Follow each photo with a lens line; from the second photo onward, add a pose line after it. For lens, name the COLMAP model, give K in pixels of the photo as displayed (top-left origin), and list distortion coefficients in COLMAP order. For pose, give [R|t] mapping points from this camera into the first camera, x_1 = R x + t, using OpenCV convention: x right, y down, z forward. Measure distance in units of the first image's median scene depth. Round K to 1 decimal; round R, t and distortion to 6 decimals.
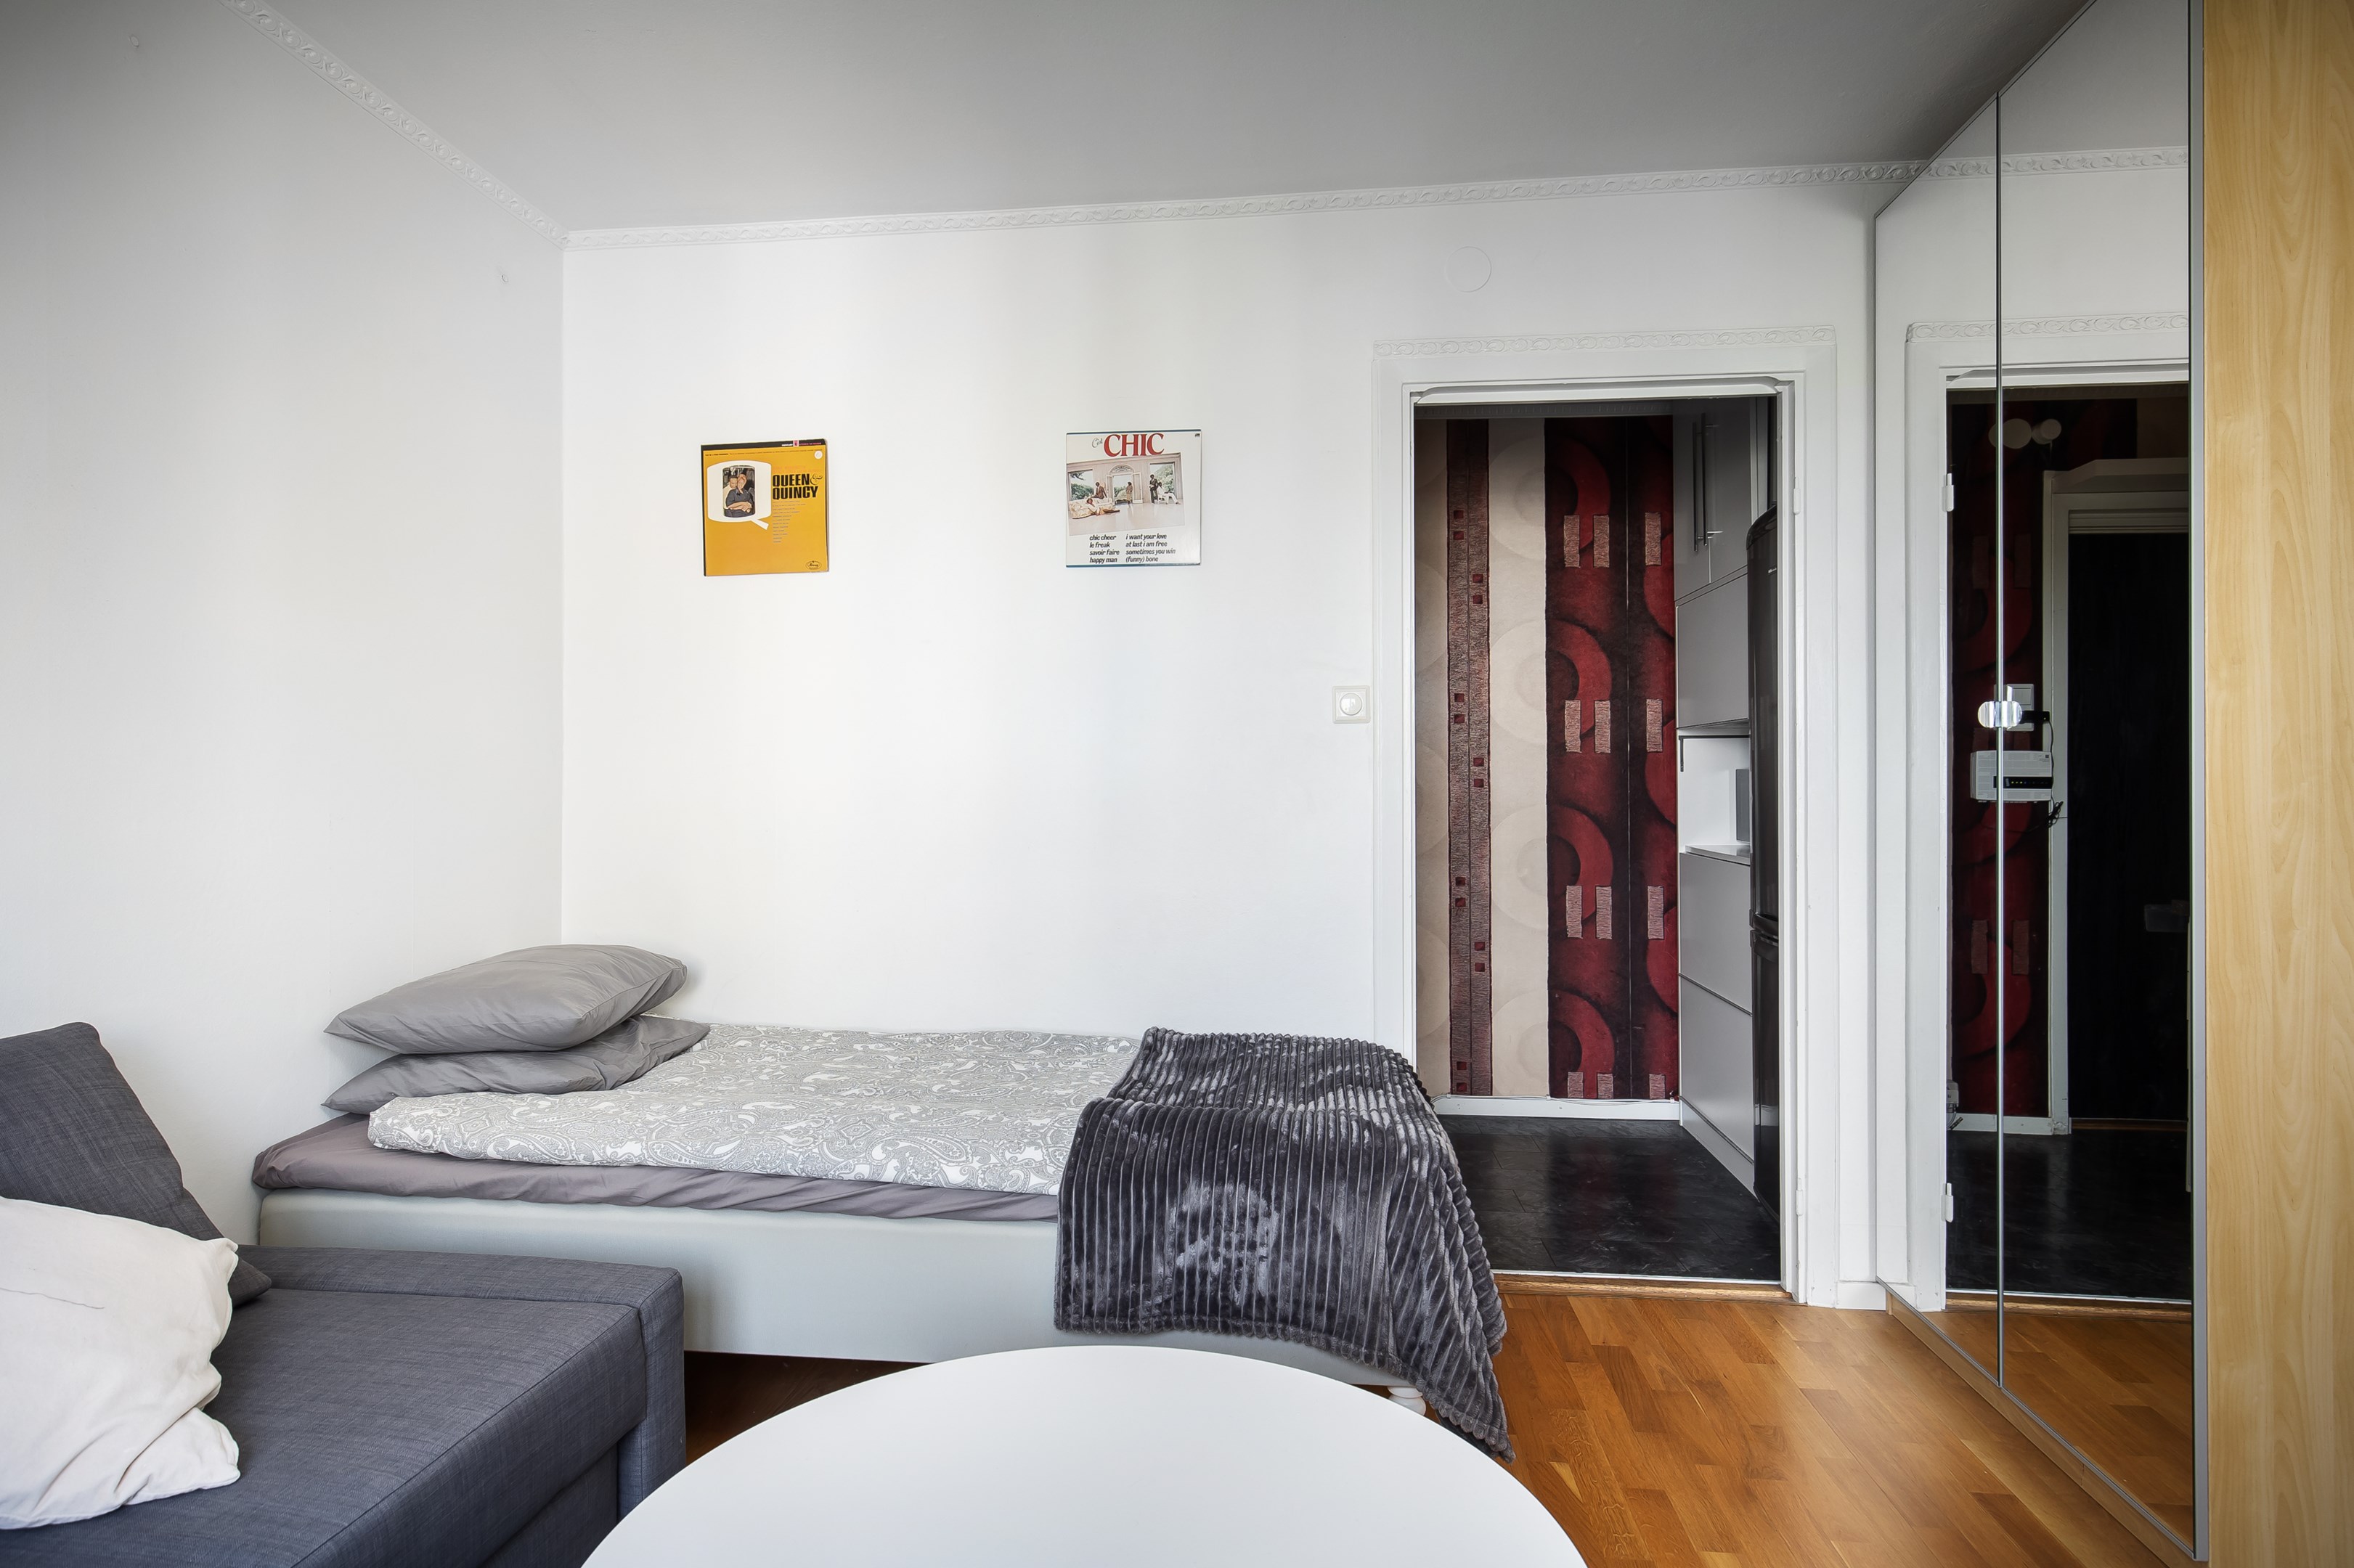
lens RADIAL K [[1270.5, 0, 1177.0], [0, 1270.5, 784.0], [0, 0, 1]] dist [-0.002285, 0.000080]
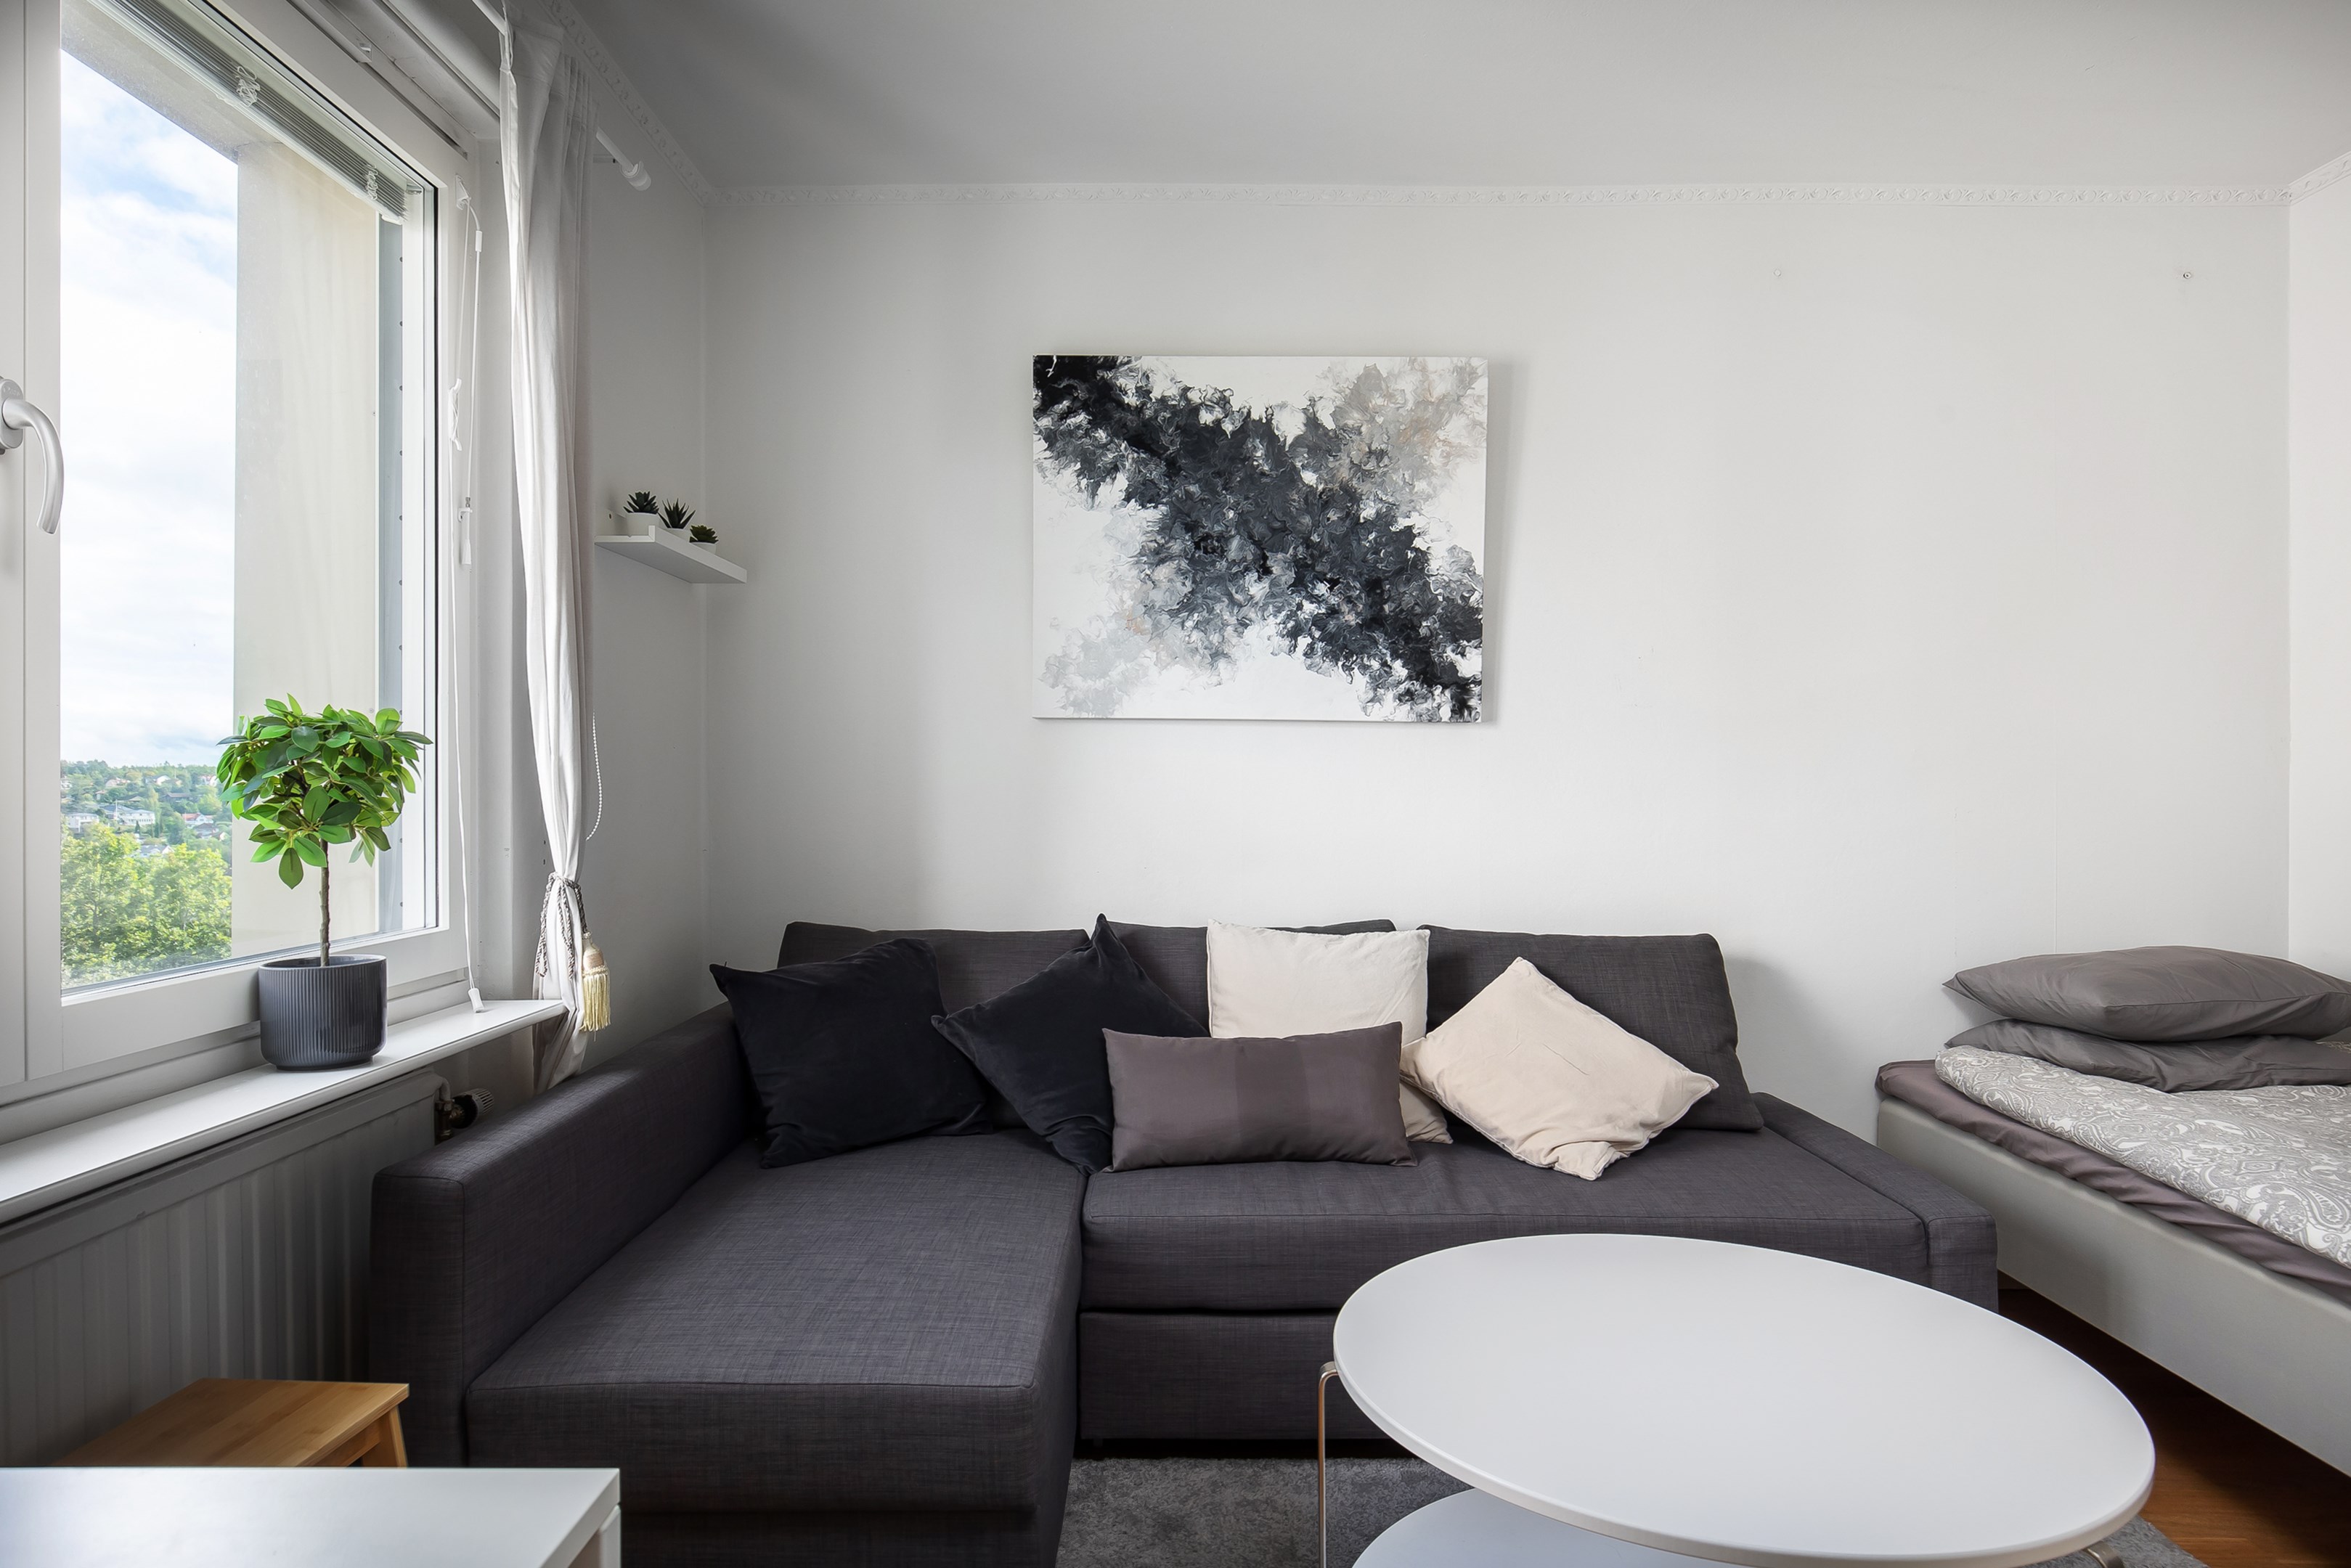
lens RADIAL K [[1363.9, 0, 1175.5], [0, 1363.9, 784.0], [0, 0, 1]] dist [0.001476, -0.000105]
pose [[0.107195, -0.000907, -0.994238, 0.628352], [0.000874, 0.999999, -0.000818, 0.001208], [0.994238, -0.000781, 0.107196, 0.130310]]
